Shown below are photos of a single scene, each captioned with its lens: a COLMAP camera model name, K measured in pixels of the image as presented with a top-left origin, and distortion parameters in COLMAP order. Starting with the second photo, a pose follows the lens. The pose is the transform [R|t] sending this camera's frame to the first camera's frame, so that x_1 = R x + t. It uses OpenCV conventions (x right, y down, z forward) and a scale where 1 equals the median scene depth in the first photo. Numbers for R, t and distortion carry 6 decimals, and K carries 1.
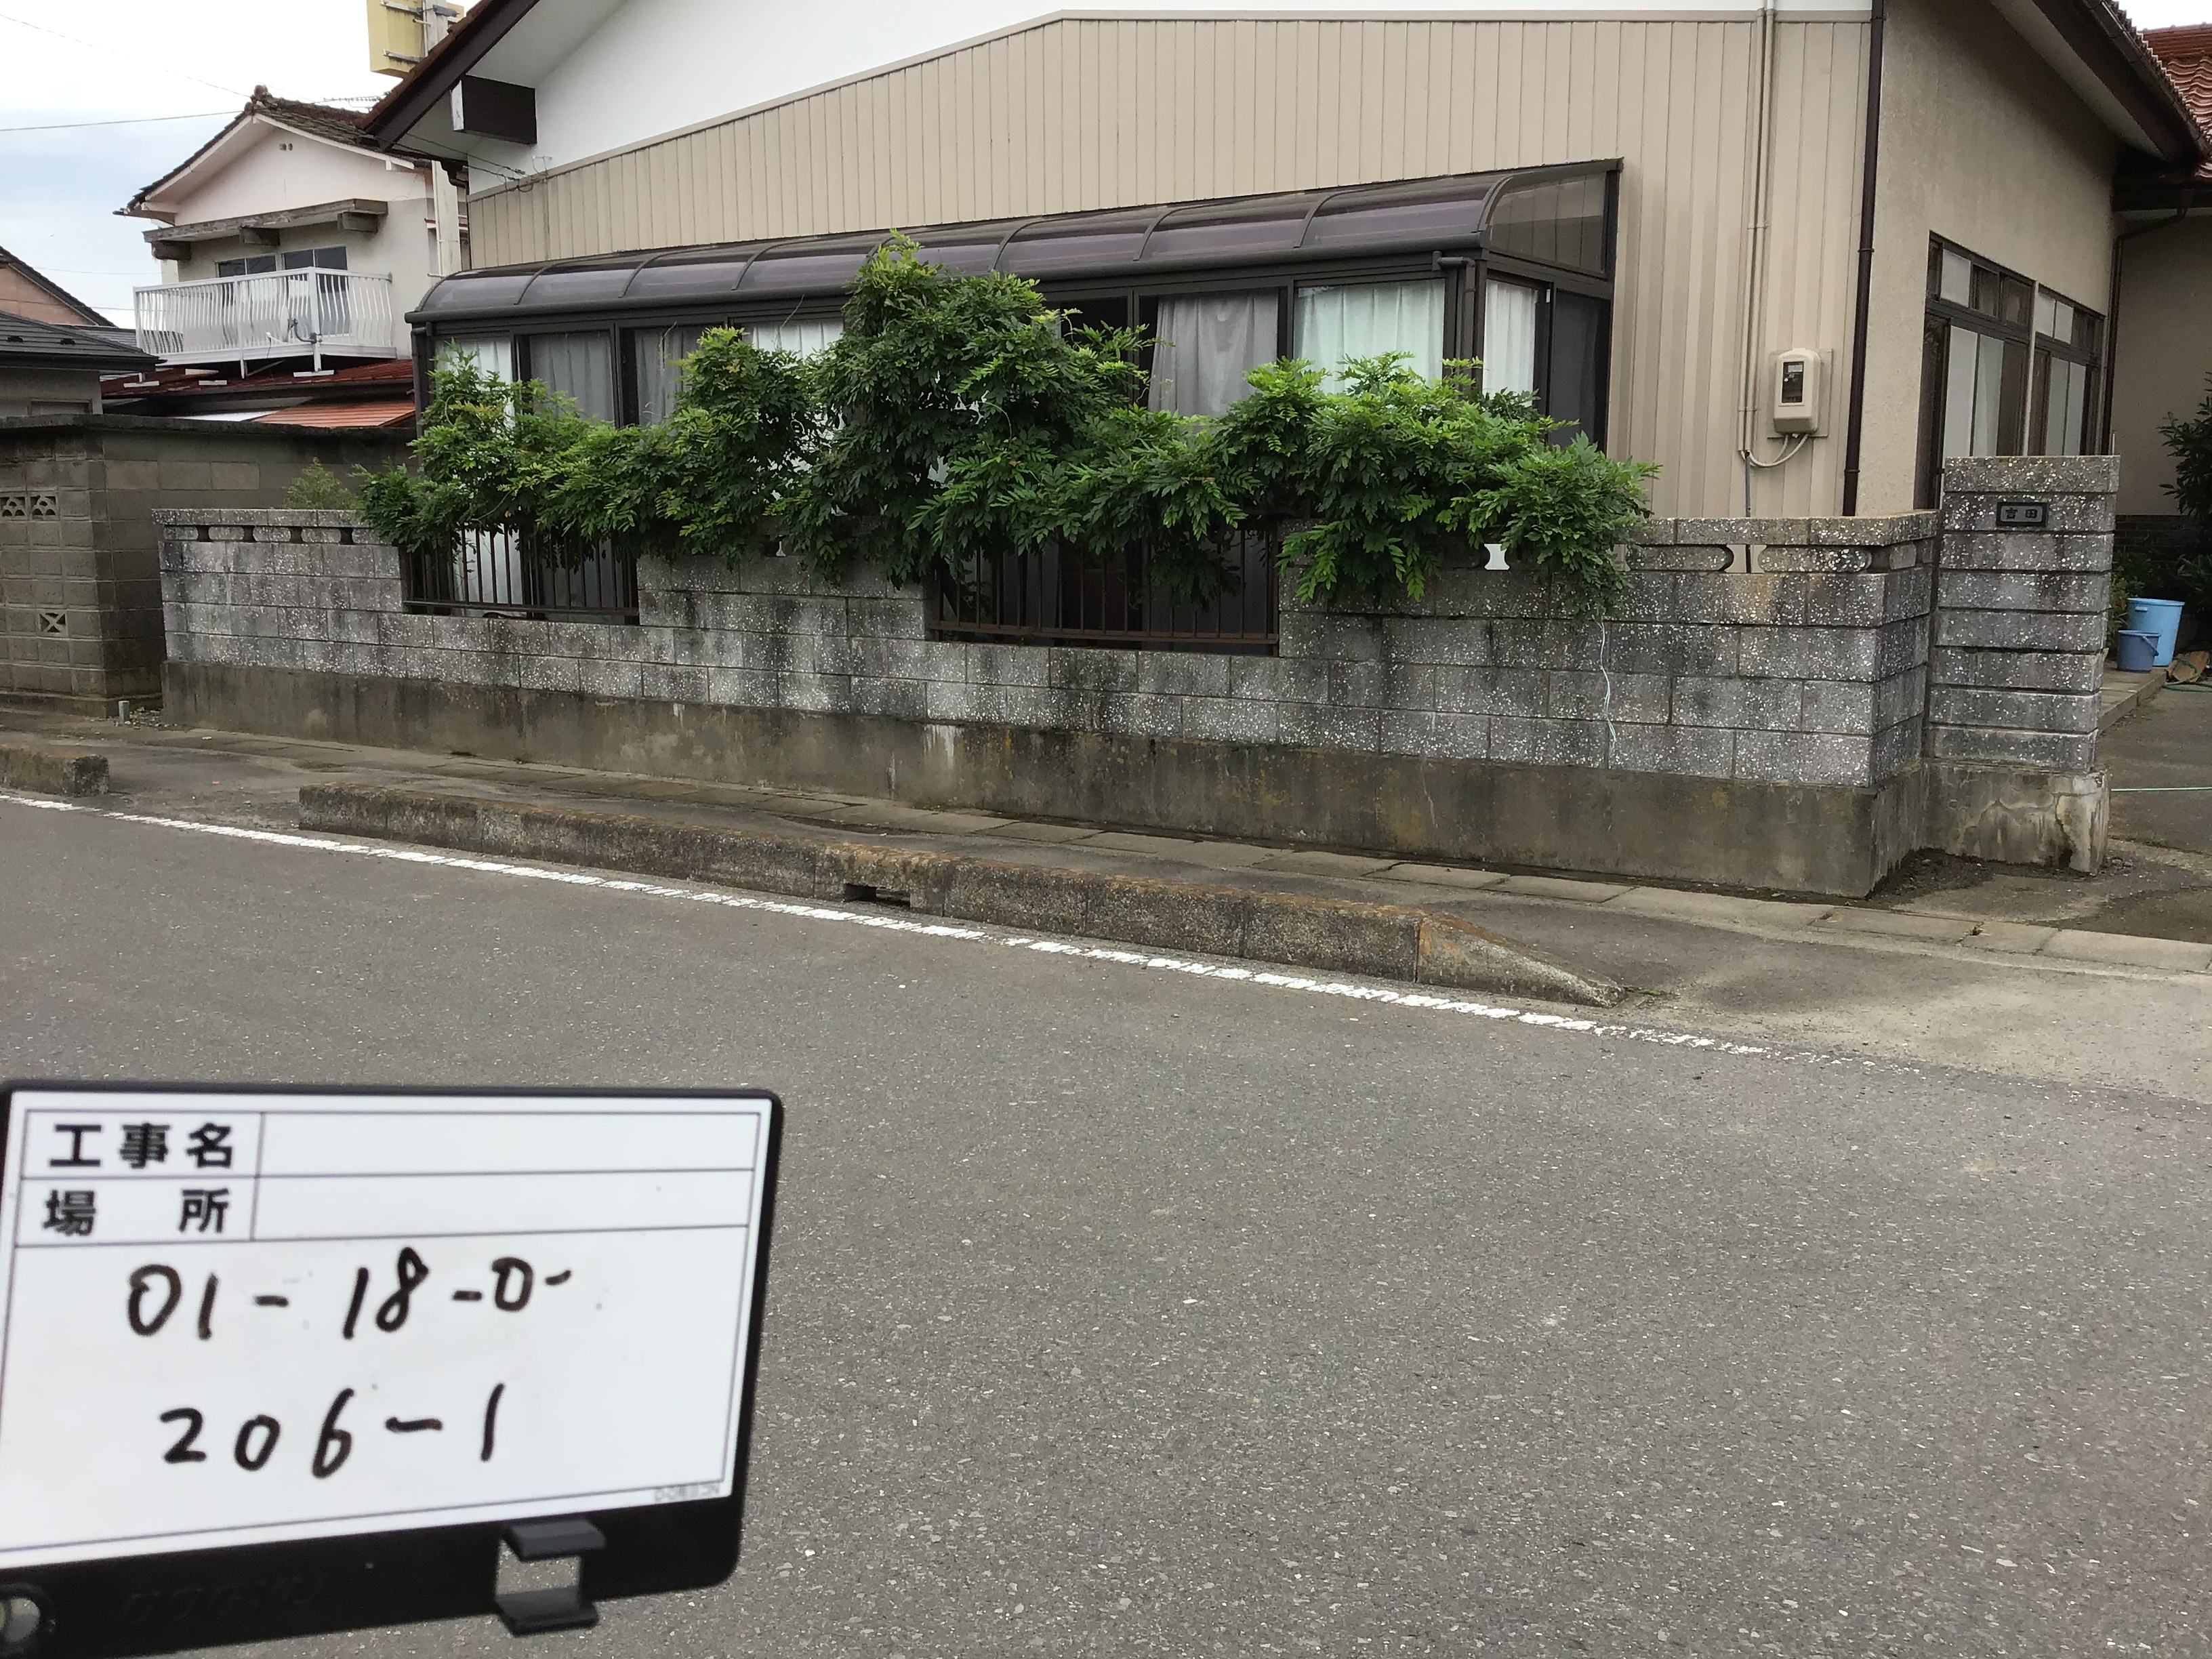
lens RADIAL K [[2012.0, 0, 1106.0], [0, 2012.0, 829.5], [0, 0, 1]] dist [0.115047, -0.224149]
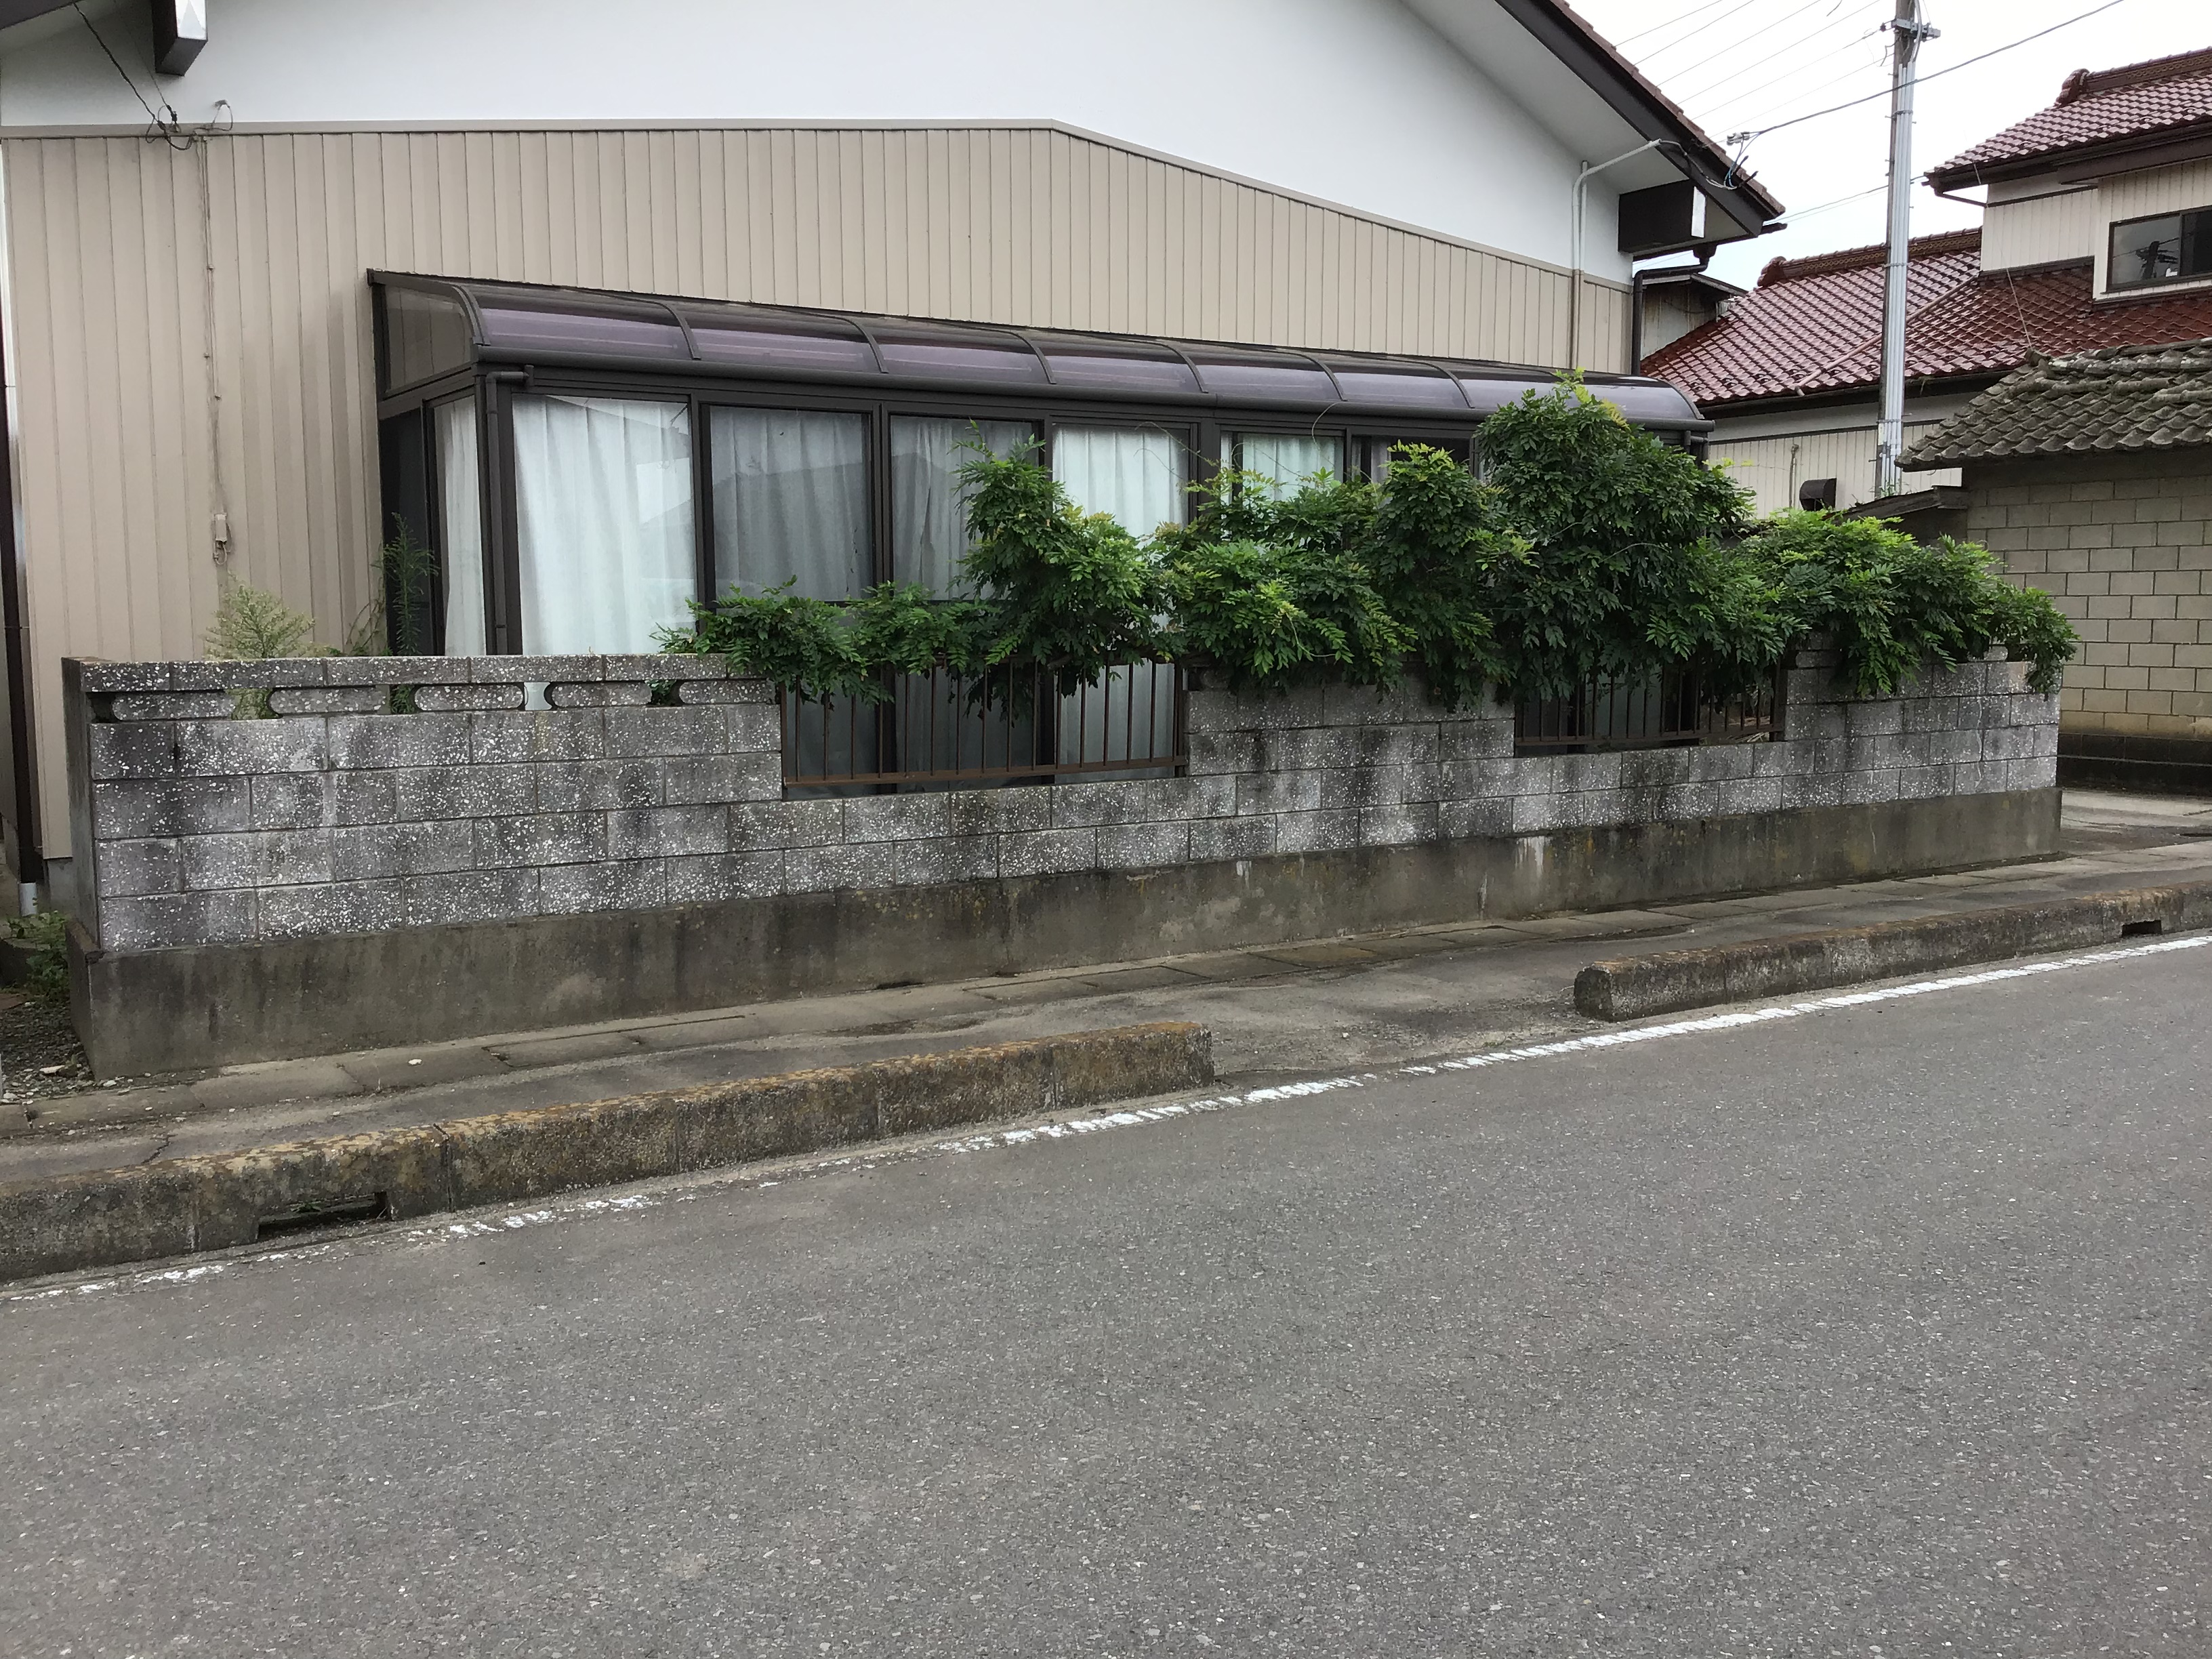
lens RADIAL K [[2016.7, 0, 1122.7], [0, 2016.7, 819.3], [0, 0, 1]] dist [0.115254, -0.274331]
pose [[0.412506, -0.095225, 0.905964, -1.026295], [0.154655, 0.987405, 0.033368, -0.118241], [-0.897731, 0.126347, 0.422037, 0.690980]]
